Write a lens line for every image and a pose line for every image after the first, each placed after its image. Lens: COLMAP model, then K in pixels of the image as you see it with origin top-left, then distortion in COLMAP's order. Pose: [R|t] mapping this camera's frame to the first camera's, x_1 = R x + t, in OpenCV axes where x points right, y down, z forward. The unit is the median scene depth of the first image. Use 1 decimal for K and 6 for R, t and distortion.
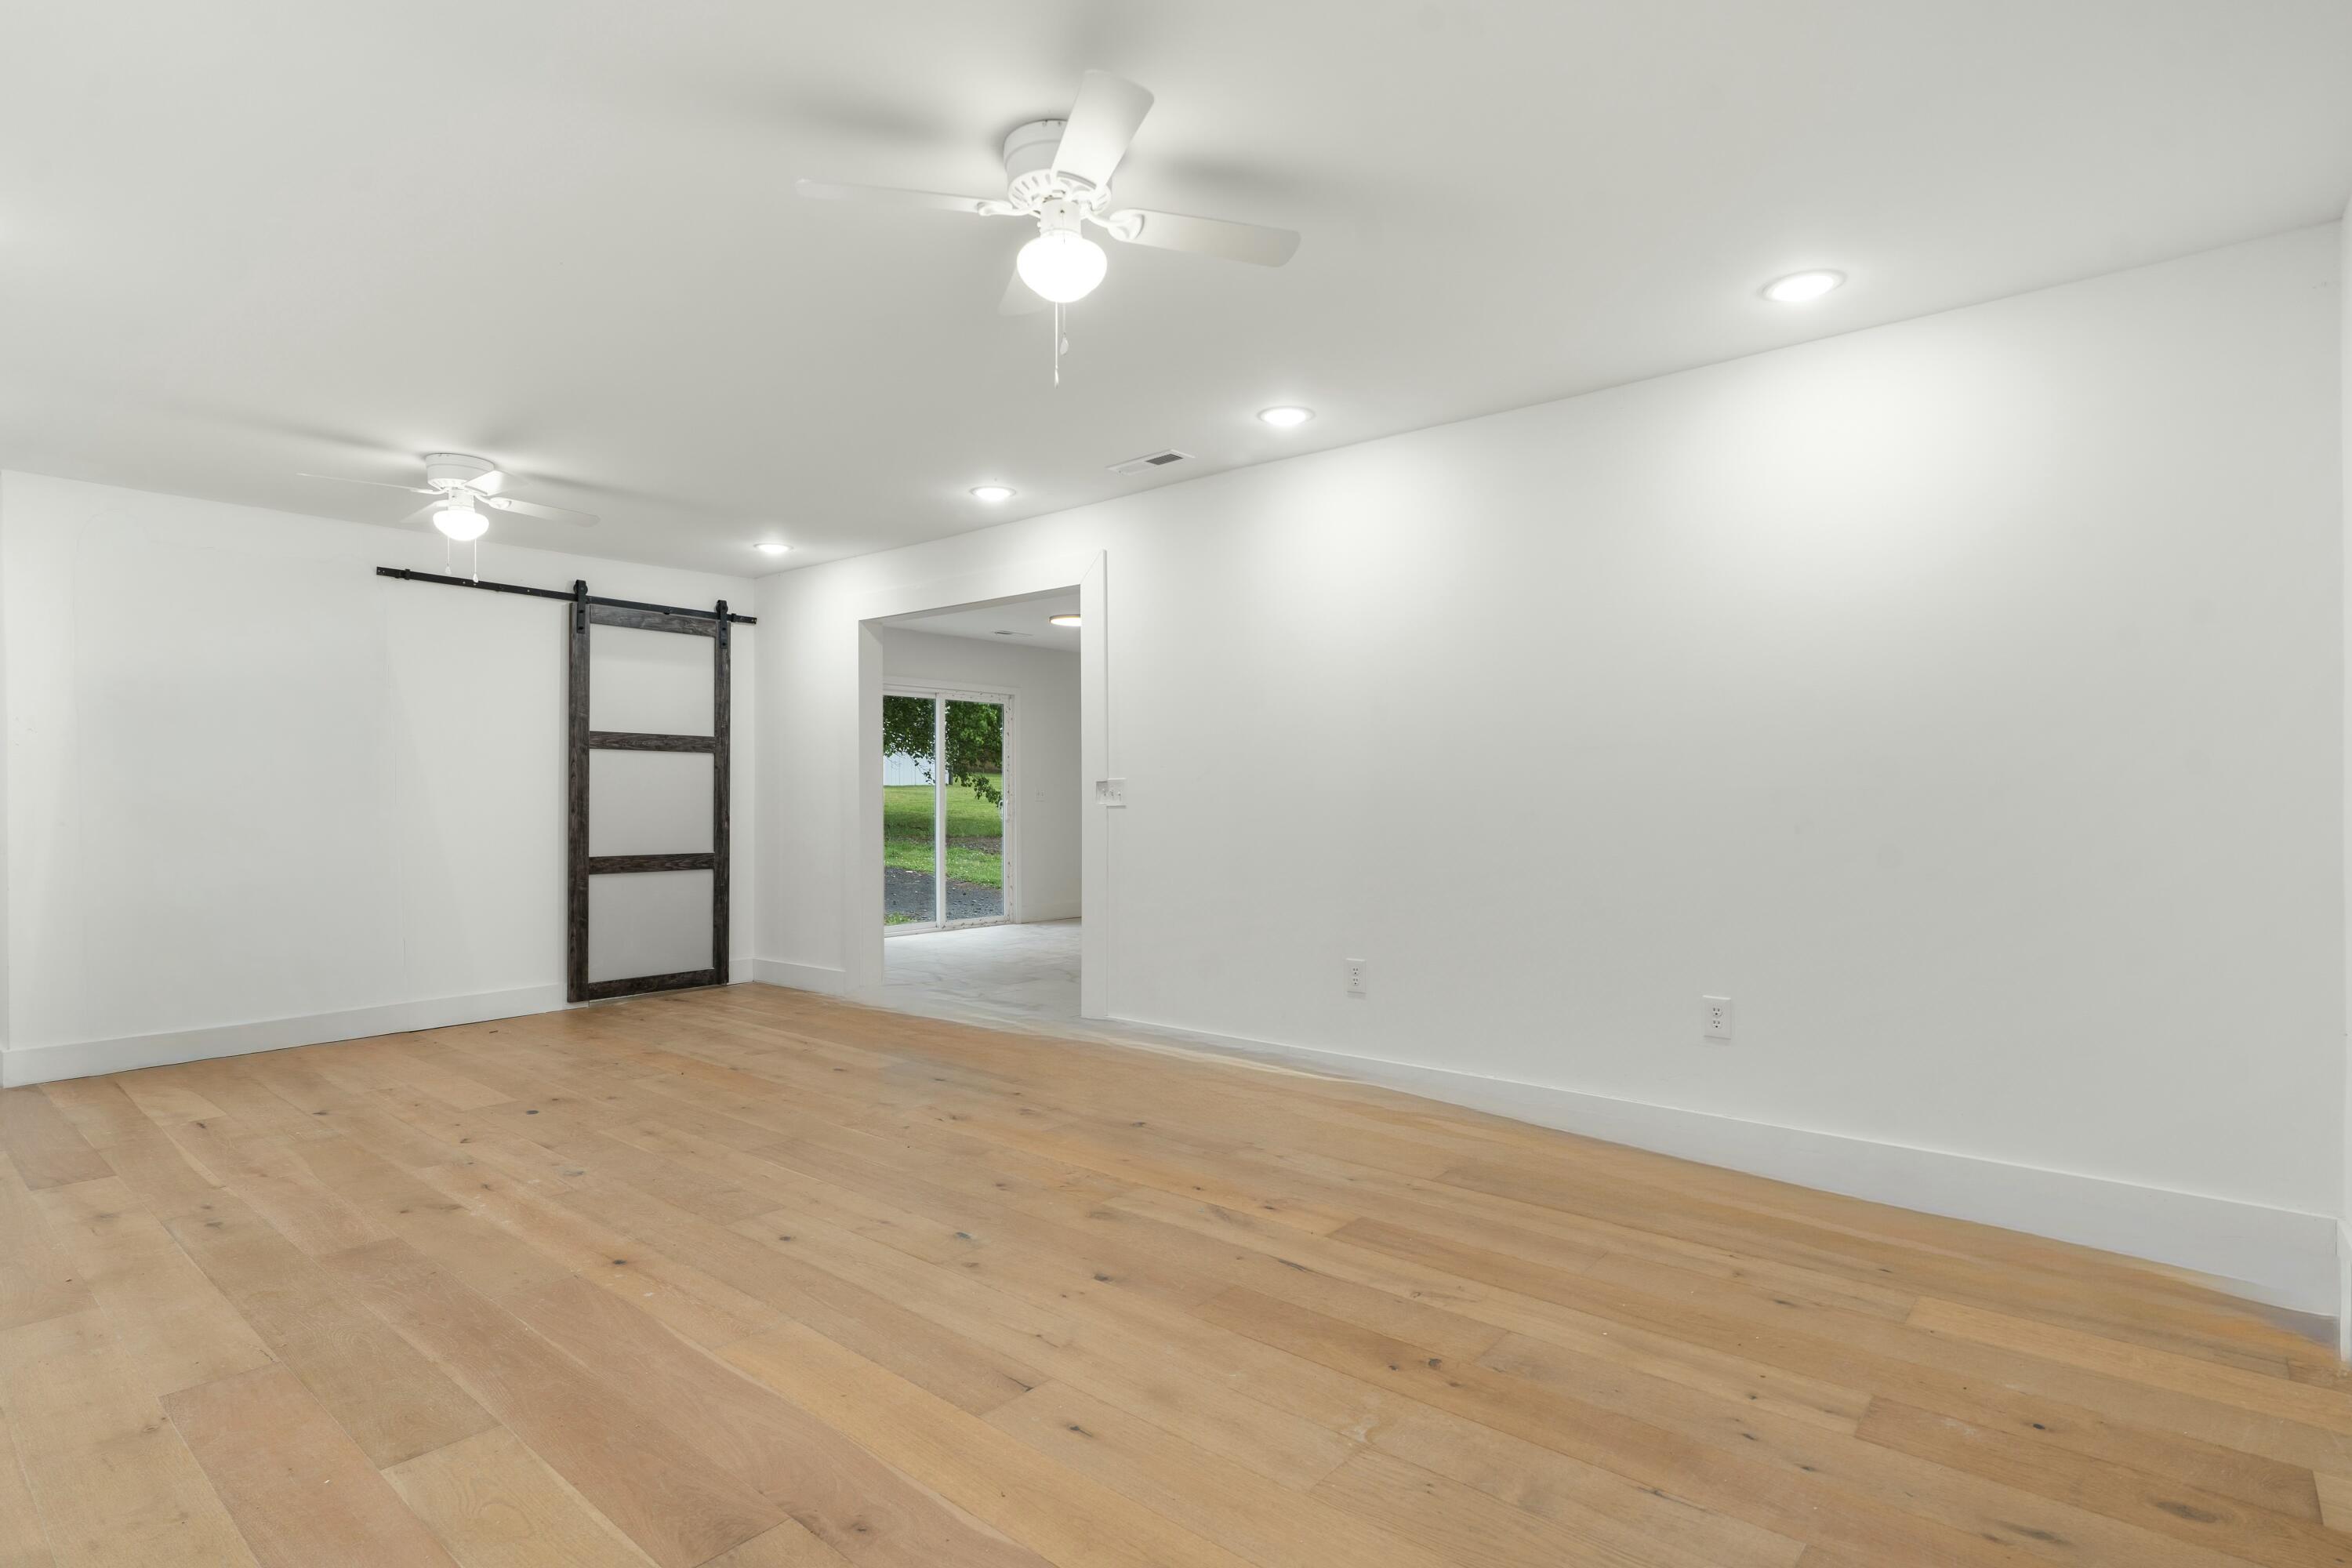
lens RADIAL K [[1212.5, 0, 1177.6], [0, 1212.5, 774.1], [0, 0, 1]] dist [-0.000996, 0.000332]
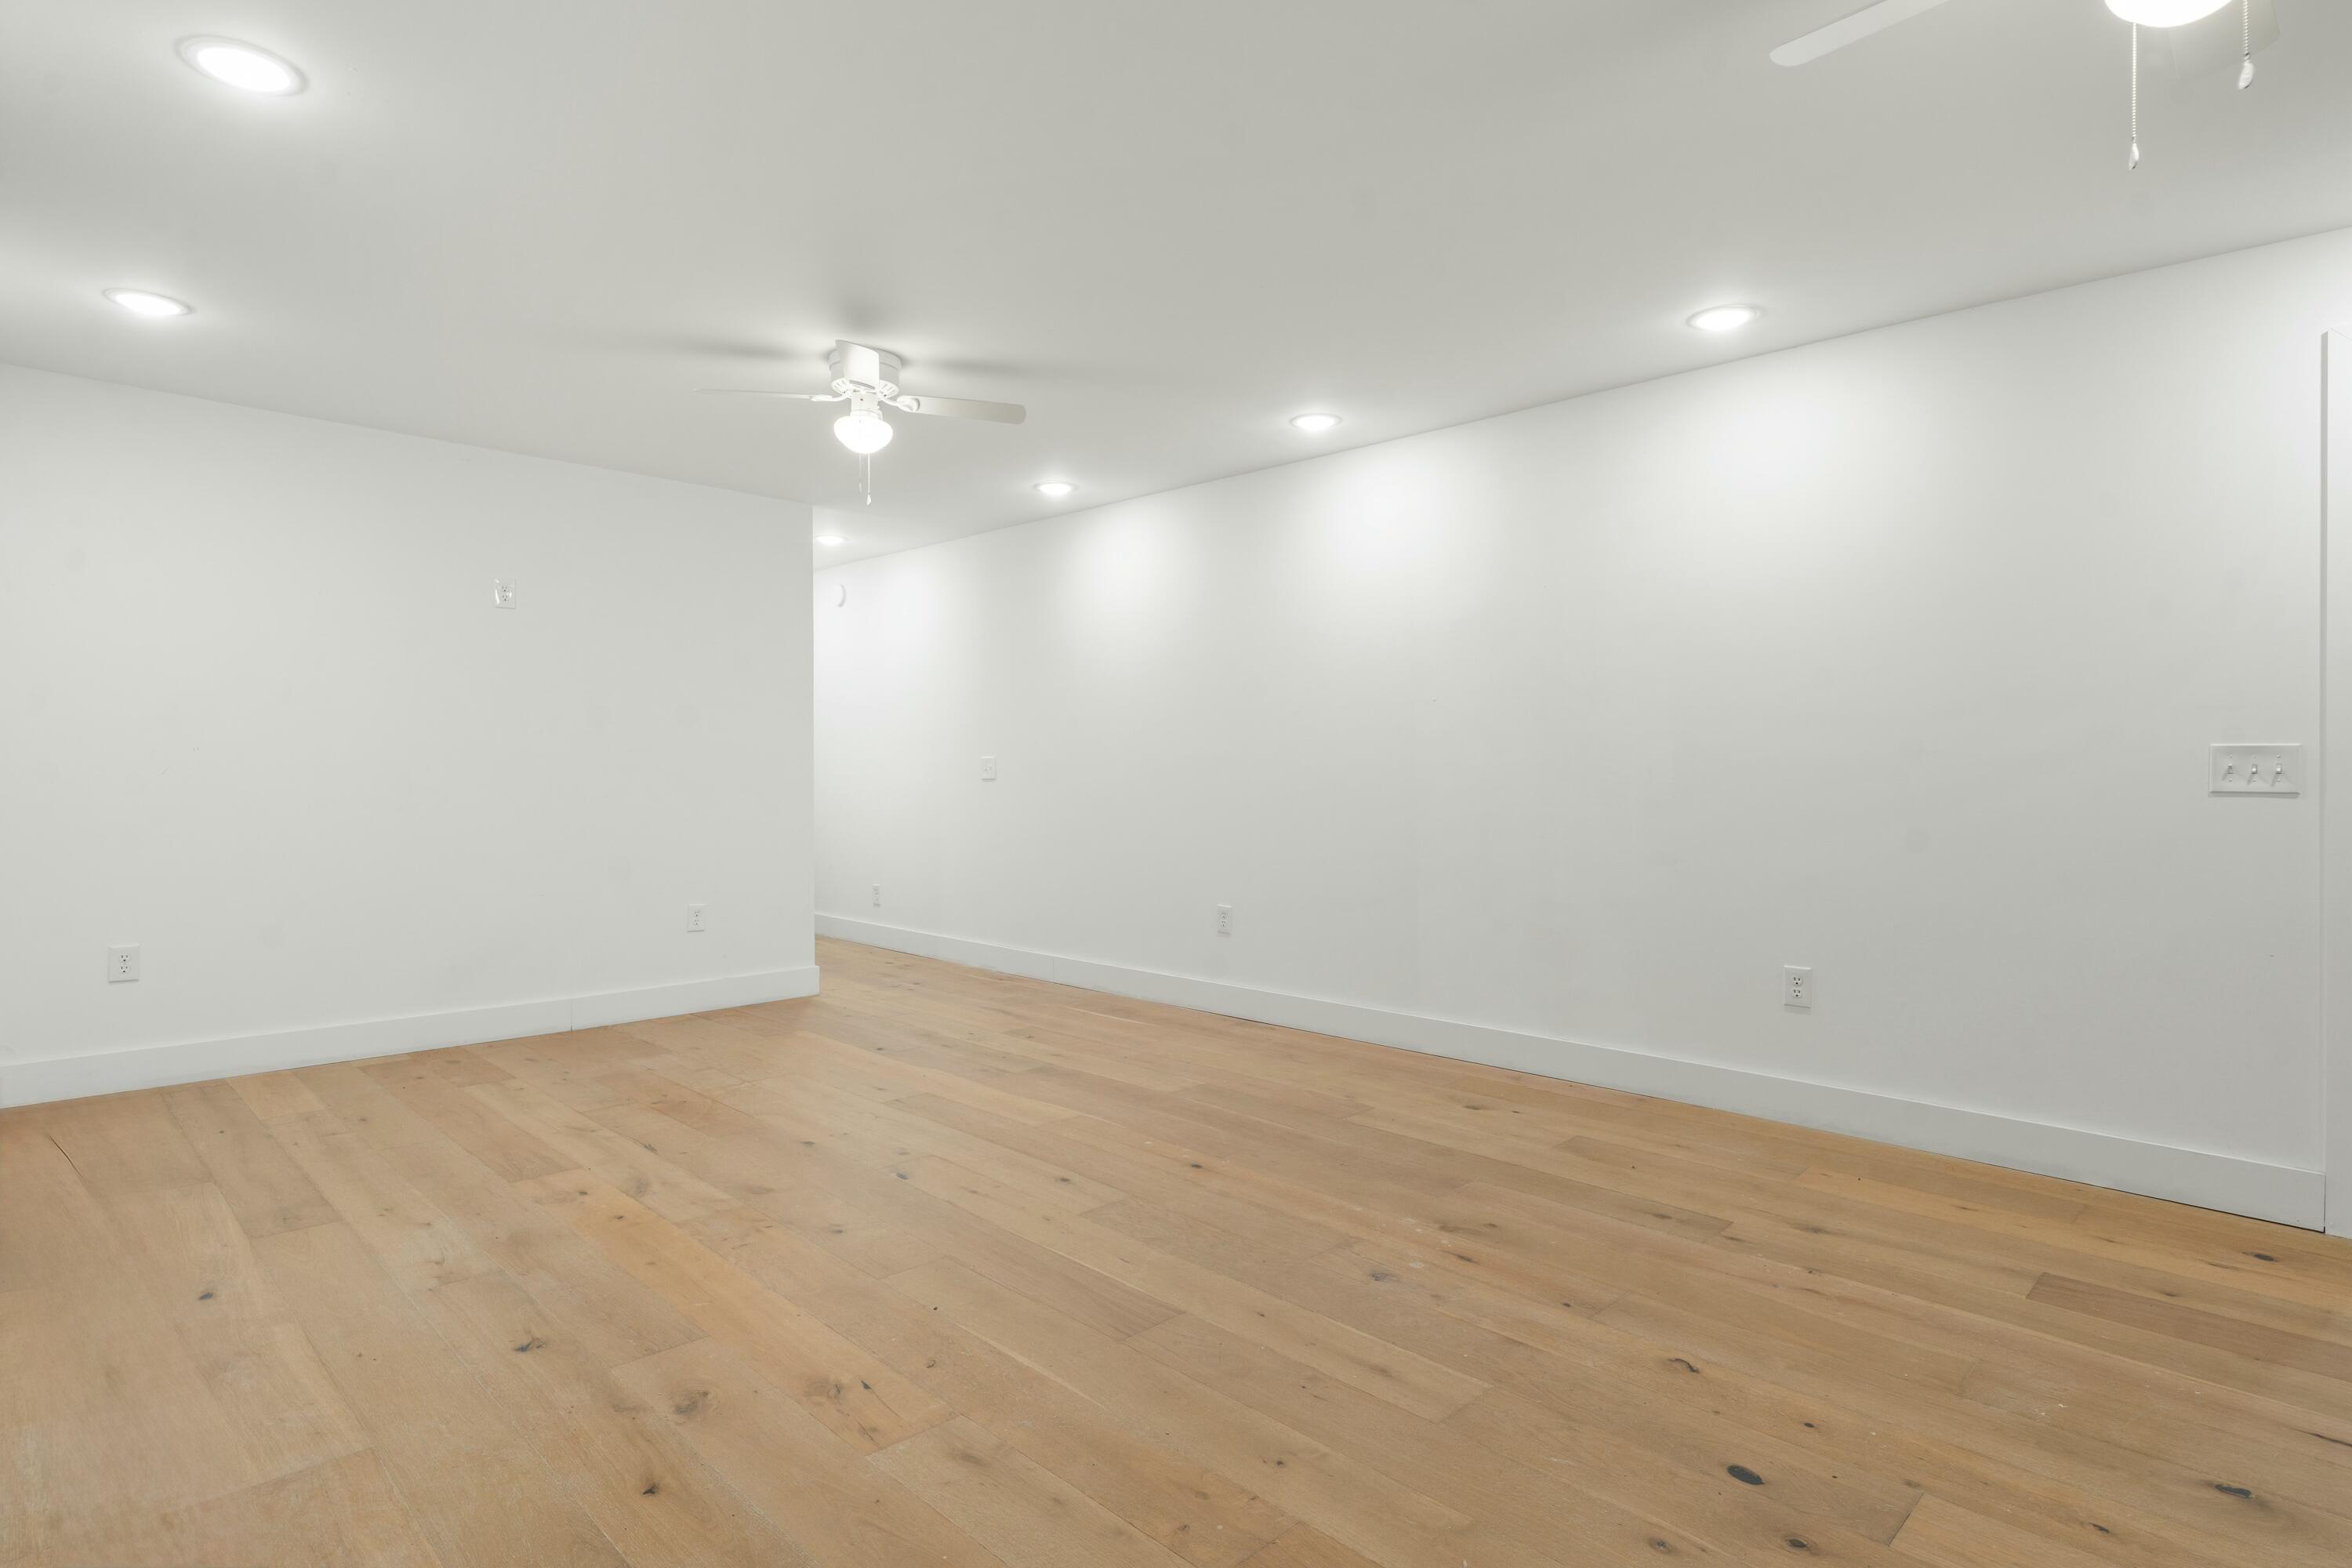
lens RADIAL K [[1212.5, 0, 1176.4], [0, 1212.5, 790.2], [0, 0, 1]] dist [-0.000996, 0.000332]
pose [[-0.997105, -0.001327, 0.076032, -0.488024], [-0.001683, 0.999988, -0.004619, 0.039703], [-0.076025, -0.004734, -0.997095, 2.002407]]
